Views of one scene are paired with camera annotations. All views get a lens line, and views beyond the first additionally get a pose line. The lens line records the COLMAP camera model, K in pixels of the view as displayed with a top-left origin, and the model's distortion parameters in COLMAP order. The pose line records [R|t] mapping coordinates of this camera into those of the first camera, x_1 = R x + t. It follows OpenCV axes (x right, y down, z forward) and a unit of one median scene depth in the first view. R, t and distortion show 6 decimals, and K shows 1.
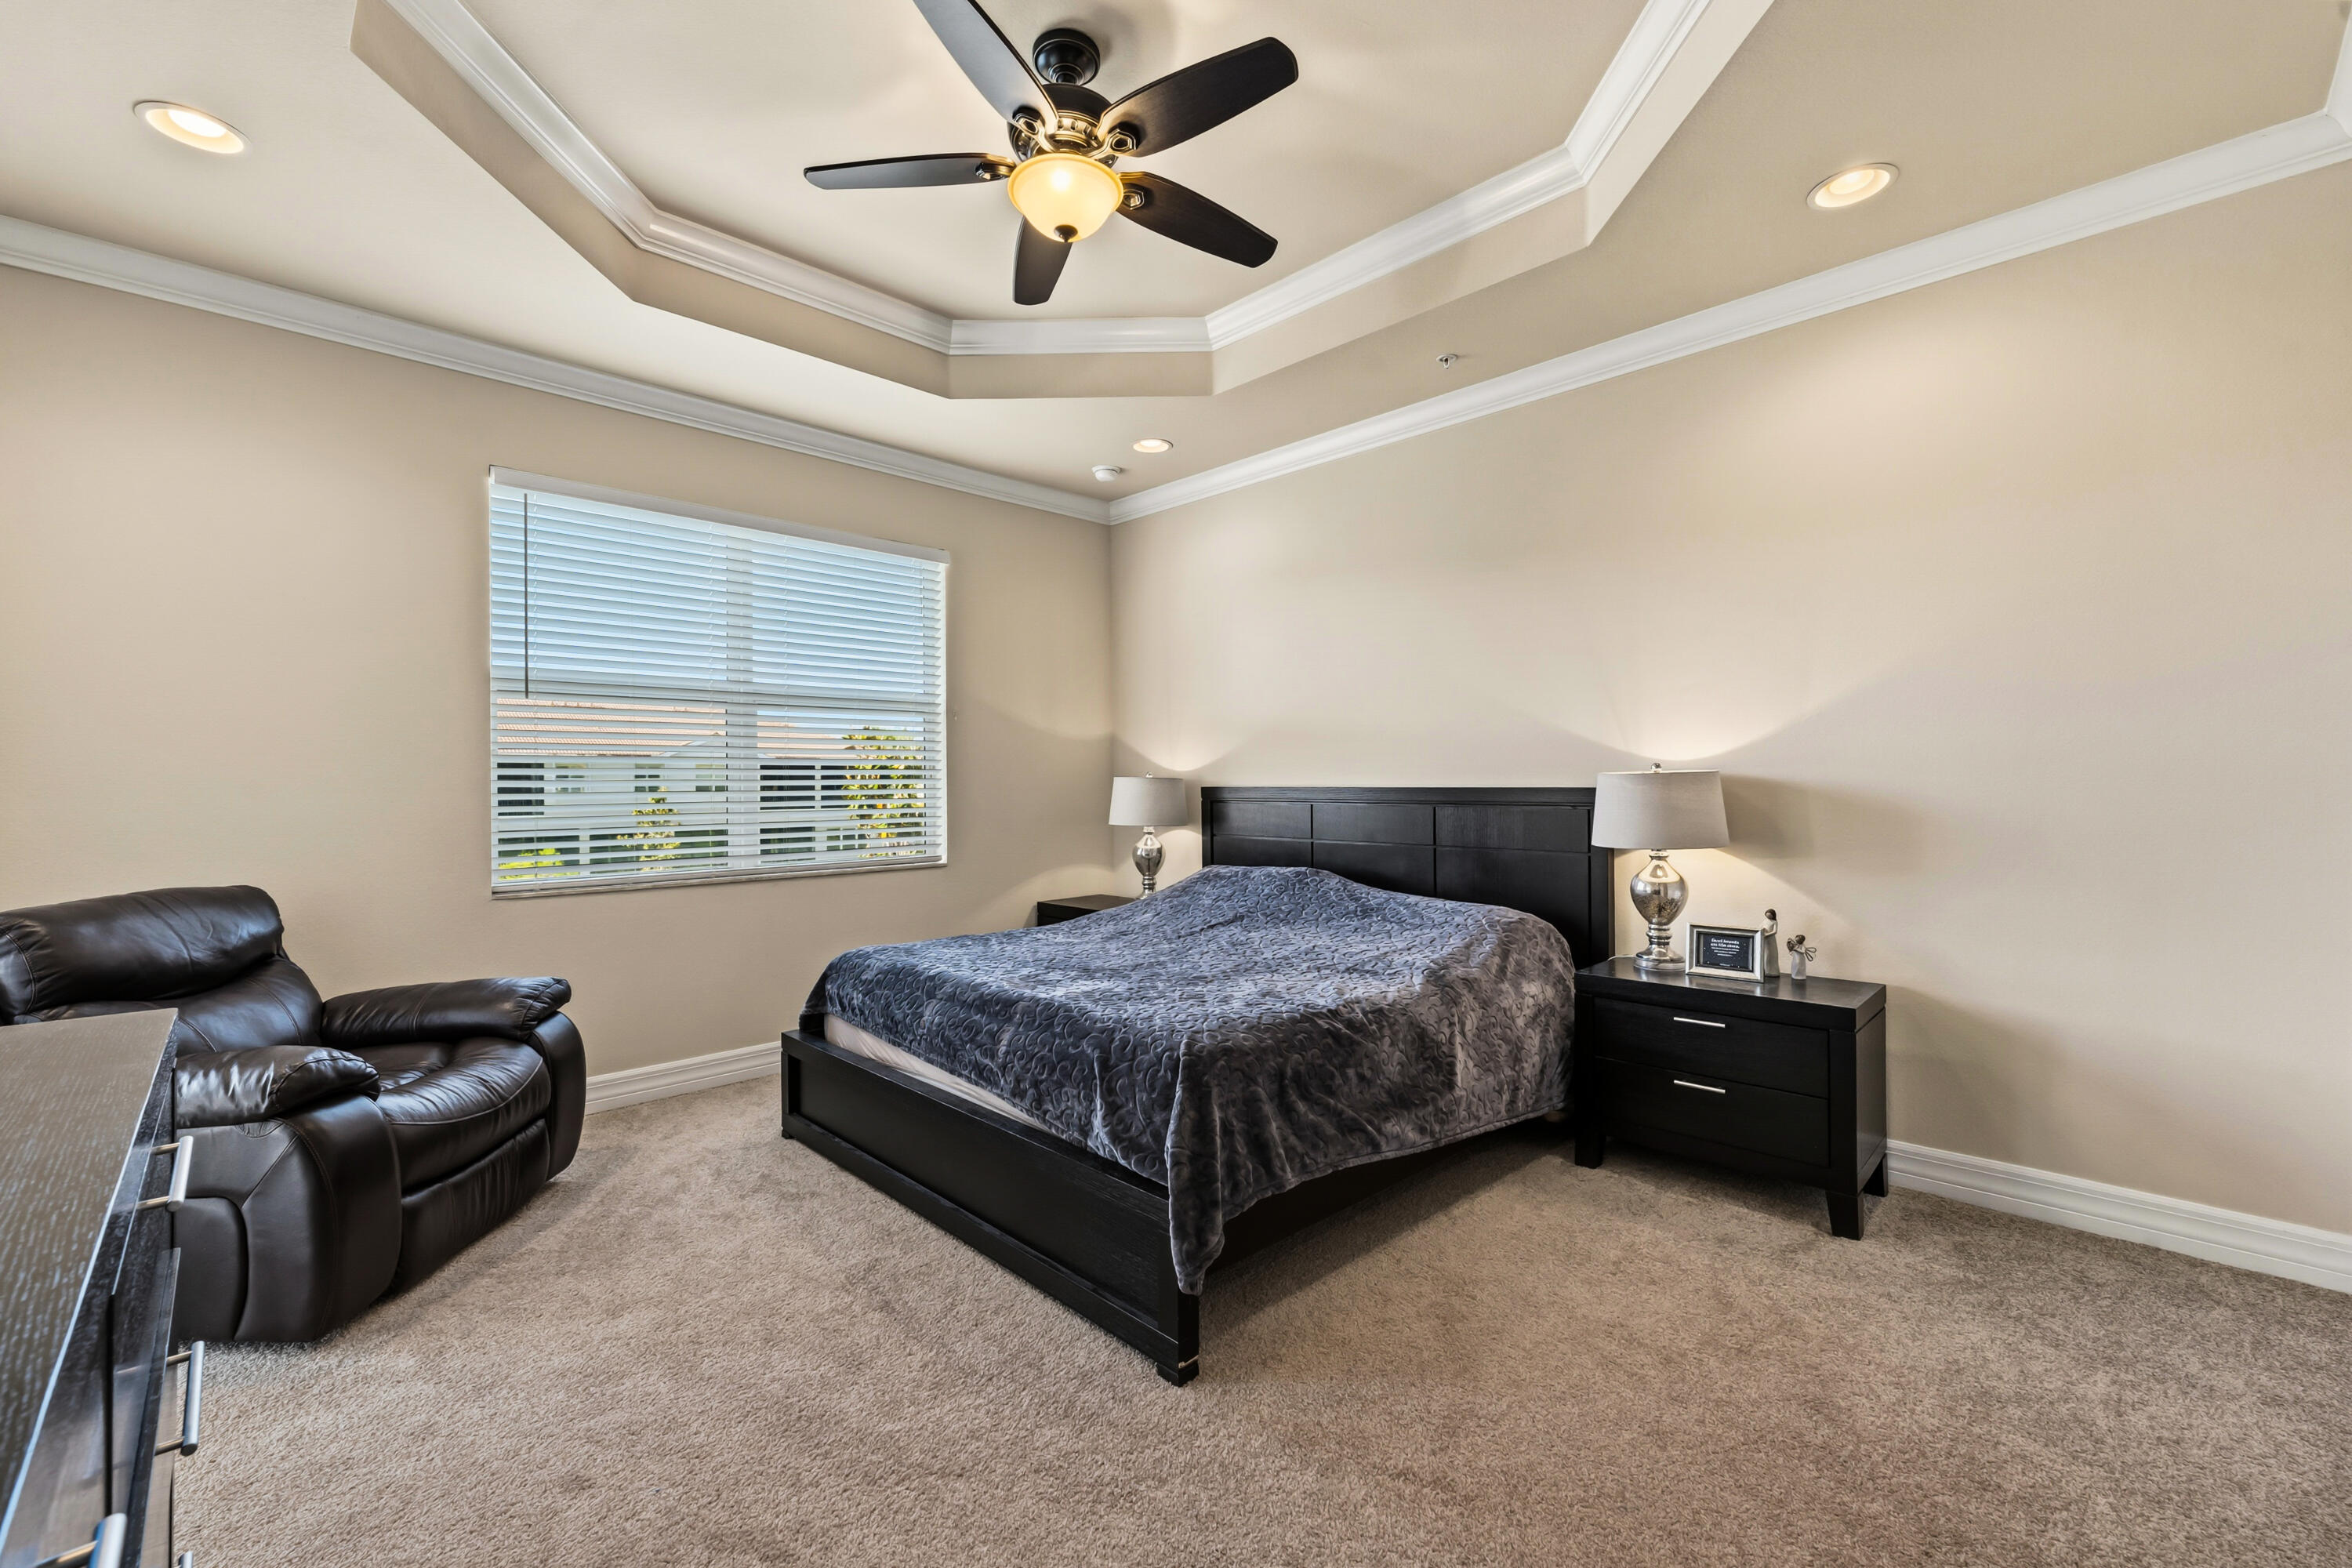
lens RADIAL K [[965.6, 0, 1165.8], [0, 965.6, 774.6], [0, 0, 1]] dist [0.000260, -0.000164]
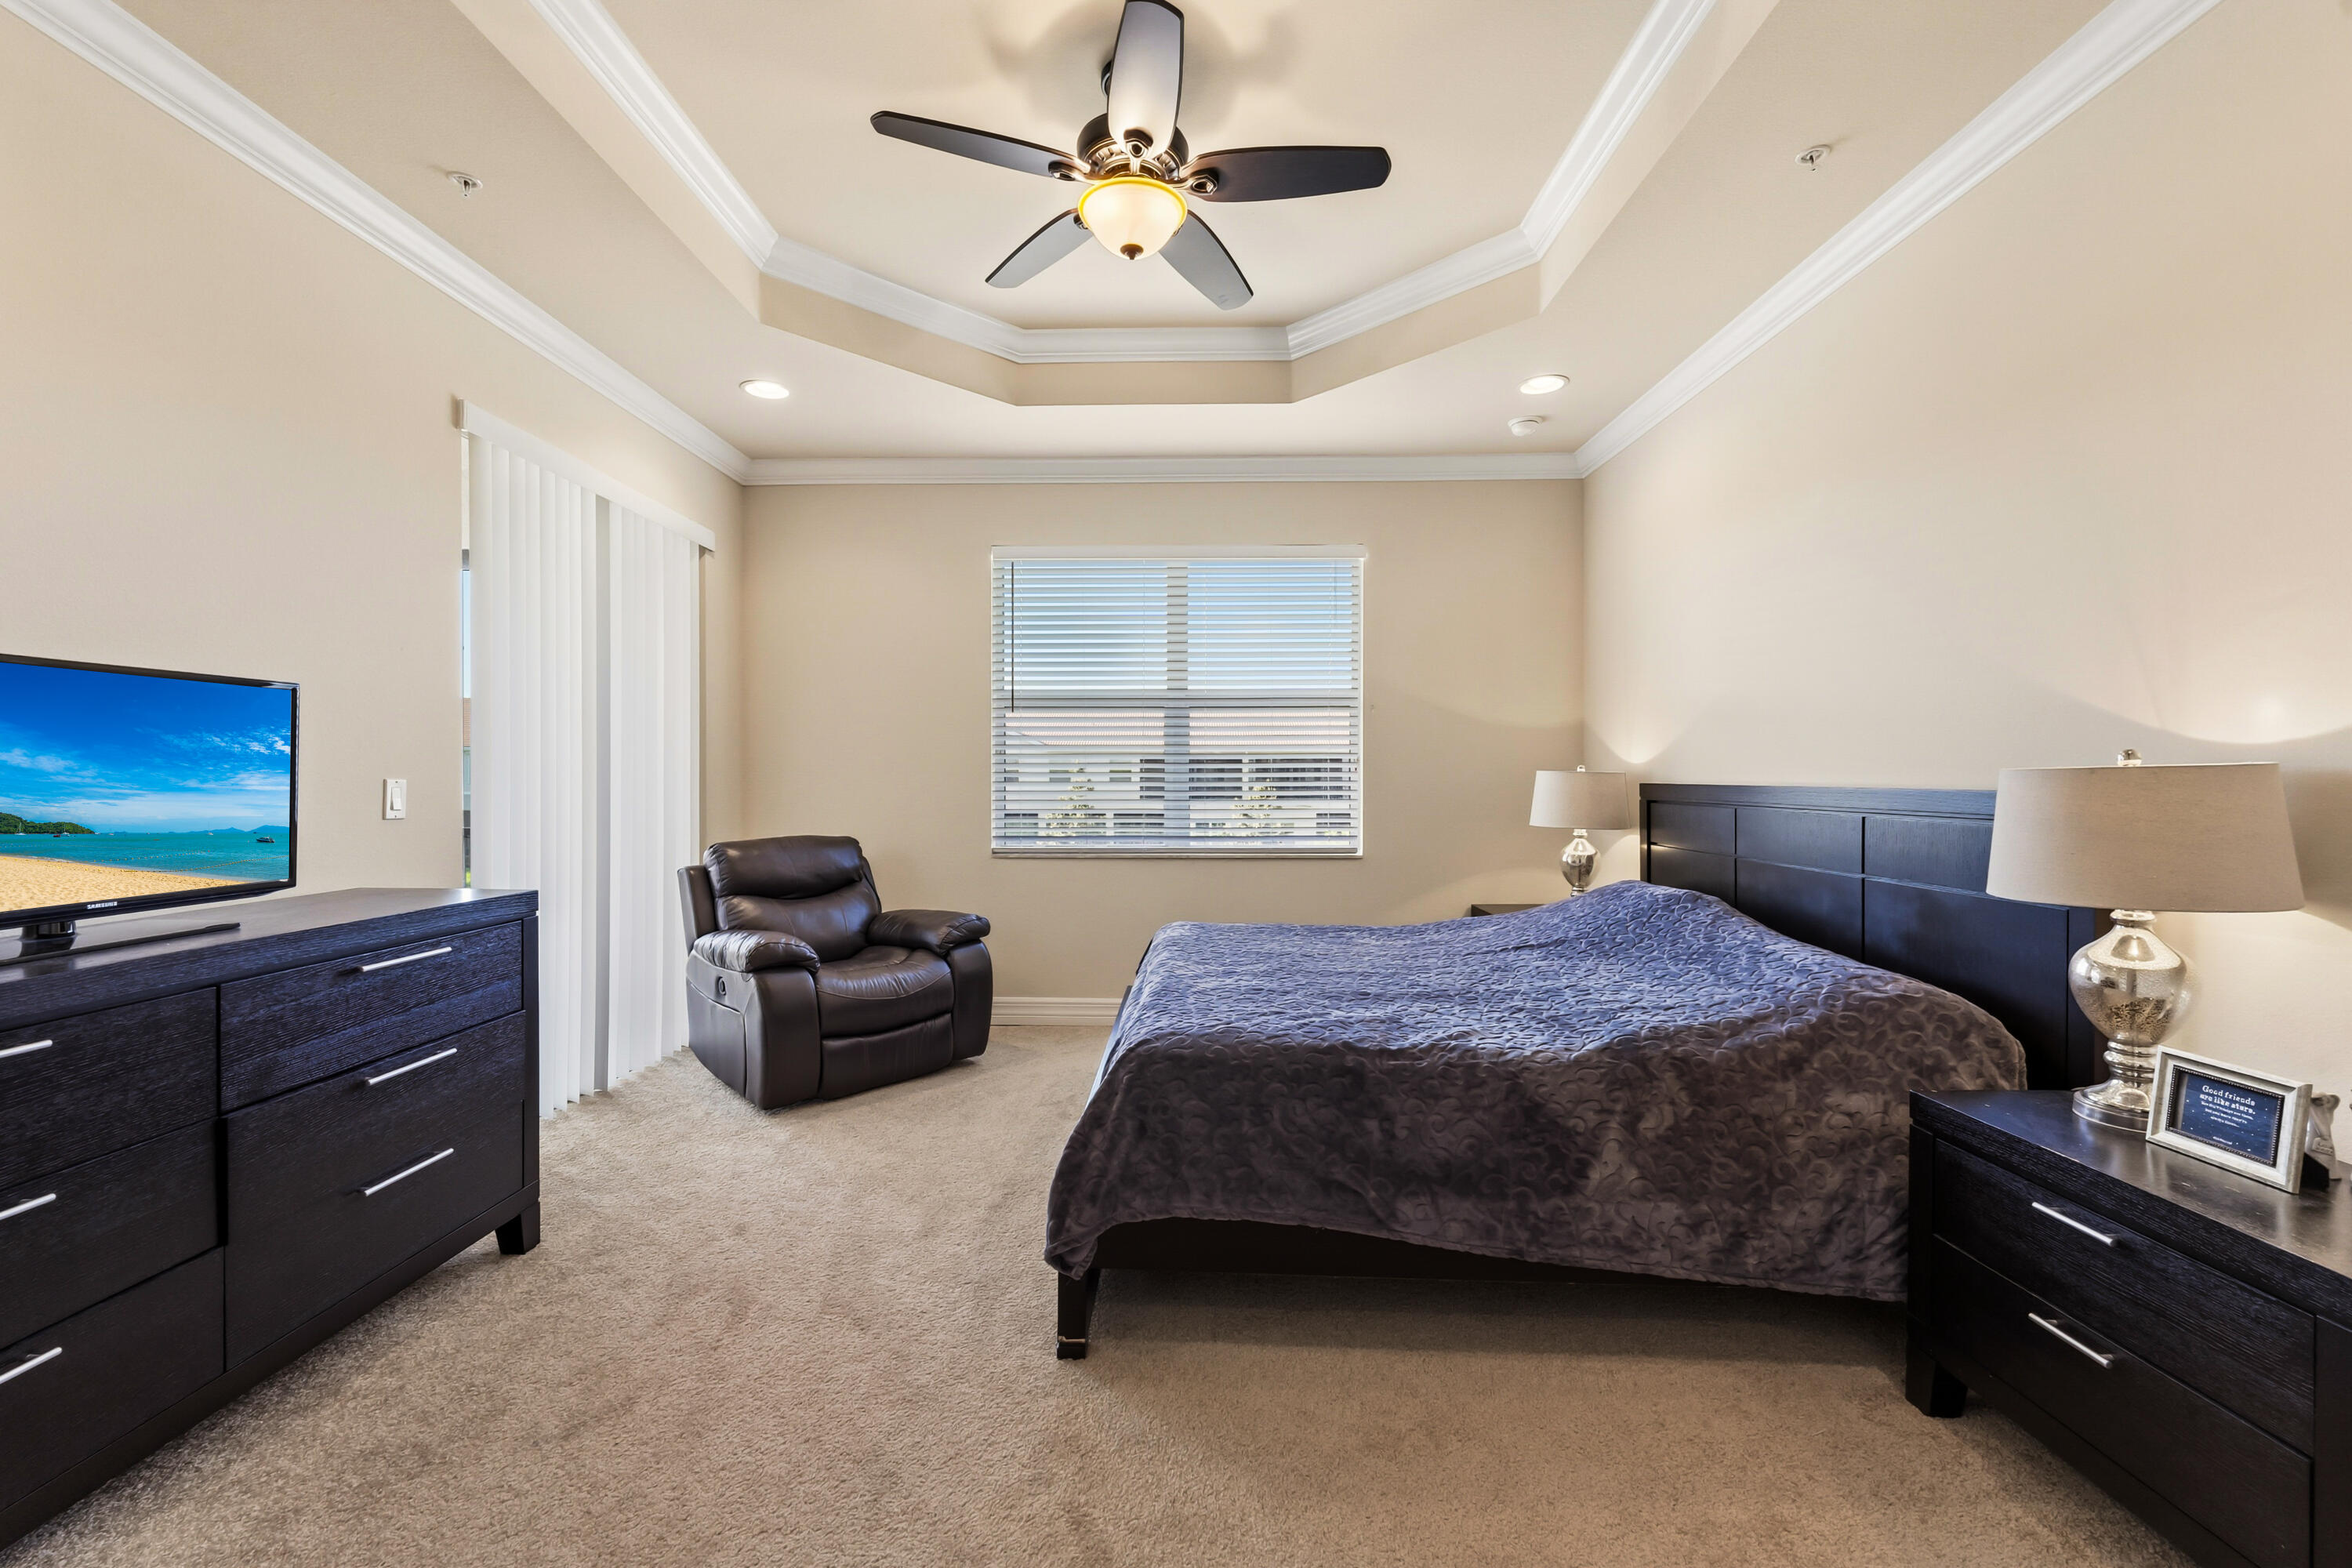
lens RADIAL K [[965.6, 0, 1165.8], [0, 965.6, 774.6], [0, 0, 1]] dist [0.000260, -0.000164]
pose [[0.697444, 0.005811, -0.716616, 0.520536], [0.000907, 0.999959, 0.008991, -0.003031], [0.716639, -0.006920, 0.697410, 0.225221]]
